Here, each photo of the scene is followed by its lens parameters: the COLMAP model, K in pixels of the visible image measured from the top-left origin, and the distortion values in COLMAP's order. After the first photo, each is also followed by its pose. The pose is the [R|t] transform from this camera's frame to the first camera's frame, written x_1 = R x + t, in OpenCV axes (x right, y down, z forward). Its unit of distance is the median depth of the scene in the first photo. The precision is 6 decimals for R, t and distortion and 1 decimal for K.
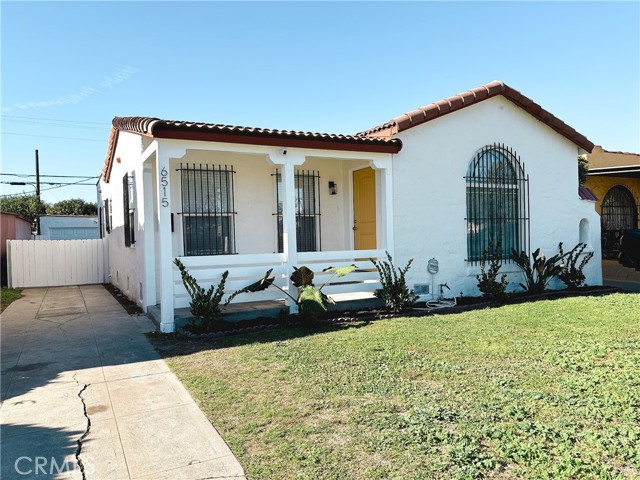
lens RADIAL K [[479.9, 0, 320.0], [0, 479.9, 240.0], [0, 0, 1]] dist [0.052984, -0.072018]
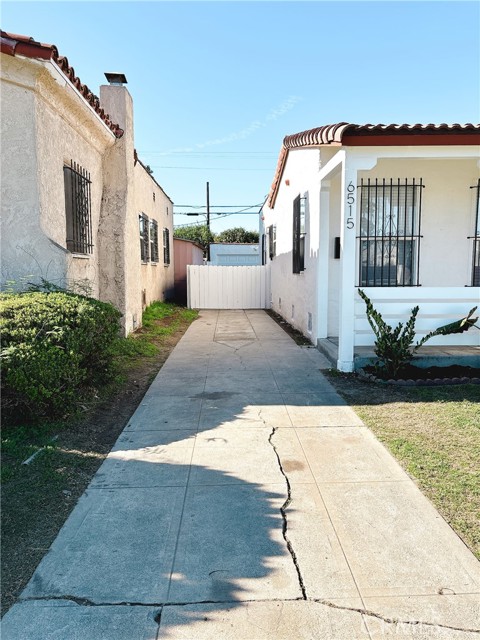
lens RADIAL K [[479.9, 0, 240.0], [0, 479.9, 320.0], [0, 0, 1]] dist [0.052984, -0.072018]
pose [[0.898707, 0.067582, -0.433312, -0.106950], [-0.021287, 0.993613, 0.110820, 0.002113], [0.438034, -0.090371, 0.894405, 0.123186]]
